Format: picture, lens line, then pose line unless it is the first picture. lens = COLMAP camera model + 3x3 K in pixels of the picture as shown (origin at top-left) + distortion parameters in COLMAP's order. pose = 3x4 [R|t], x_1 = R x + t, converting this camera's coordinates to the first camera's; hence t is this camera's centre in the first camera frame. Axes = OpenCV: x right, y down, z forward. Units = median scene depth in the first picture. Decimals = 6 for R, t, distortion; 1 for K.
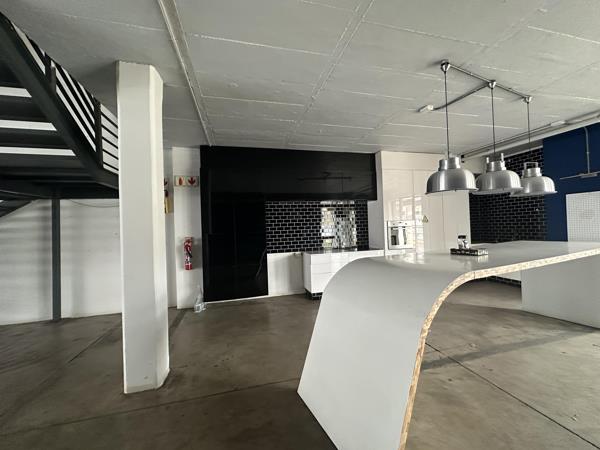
lens RADIAL K [[239.6, 0, 300.3], [0, 239.6, 223.5], [0, 0, 1]] dist [-0.001943, 0.000519]
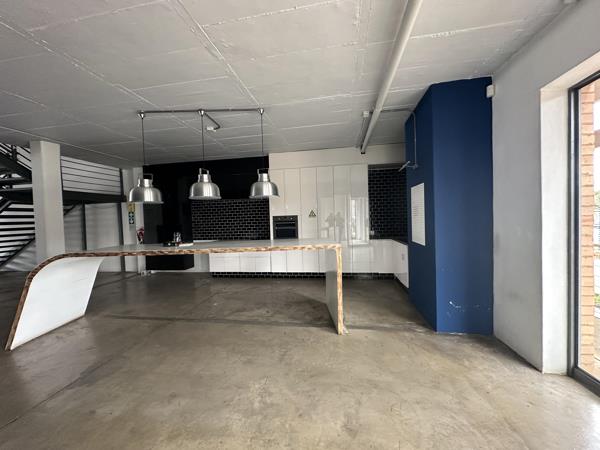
lens RADIAL K [[239.6, 0, 300.3], [0, 239.6, 223.5], [0, 0, 1]] dist [-0.001943, 0.000519]
pose [[0.913414, 0.014054, -0.406788, 1.147025], [0.006292, 0.998797, 0.048635, -0.035398], [0.406982, -0.046984, 0.912227, 0.023959]]
